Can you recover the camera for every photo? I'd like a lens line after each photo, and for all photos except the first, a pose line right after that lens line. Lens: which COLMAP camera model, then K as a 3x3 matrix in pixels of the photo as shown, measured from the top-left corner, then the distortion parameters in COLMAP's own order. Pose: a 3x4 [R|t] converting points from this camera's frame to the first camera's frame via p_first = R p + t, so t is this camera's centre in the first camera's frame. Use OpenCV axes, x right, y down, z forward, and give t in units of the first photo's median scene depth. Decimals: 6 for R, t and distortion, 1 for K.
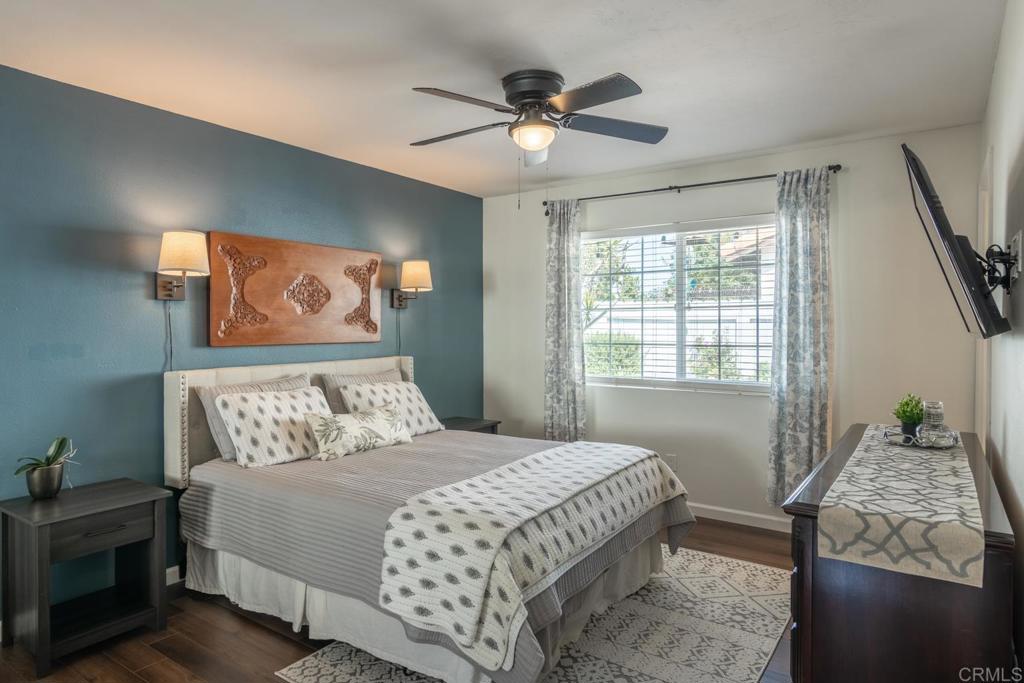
lens RADIAL K [[616.2, 0, 516.7], [0, 616.2, 337.3], [0, 0, 1]] dist [0.002262, 0.004495]
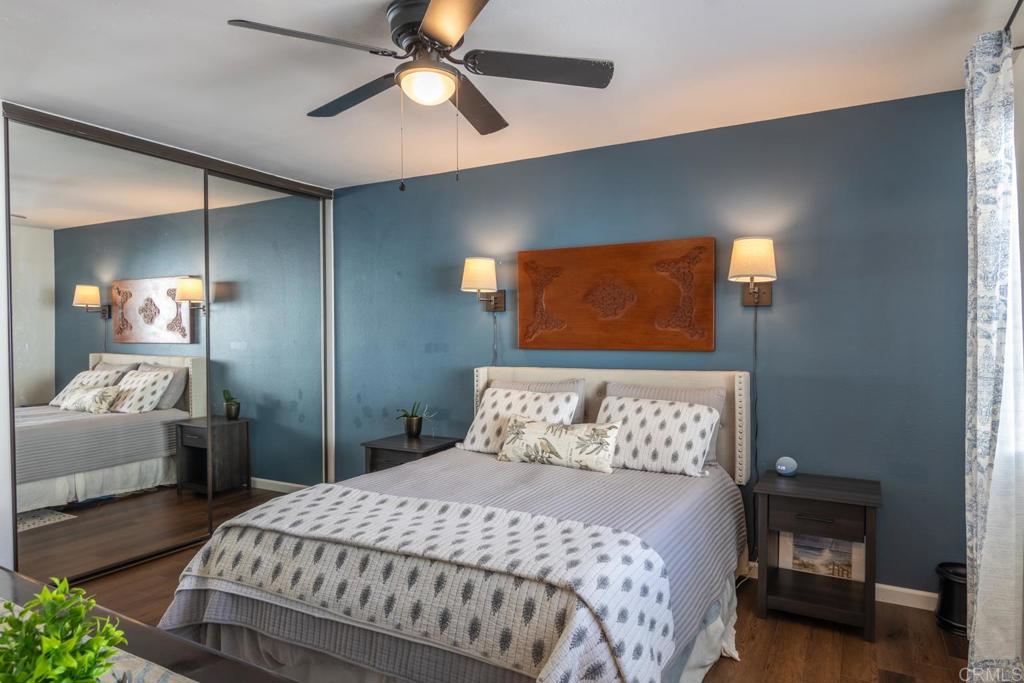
lens RADIAL K [[616.2, 0, 515.8], [0, 616.2, 342.2], [0, 0, 1]] dist [0.002262, 0.004495]
pose [[0.098160, 0.016098, -0.995040, 0.724823], [-0.020892, 0.999682, 0.014112, -0.014866], [0.994951, 0.019403, 0.098465, 0.917418]]
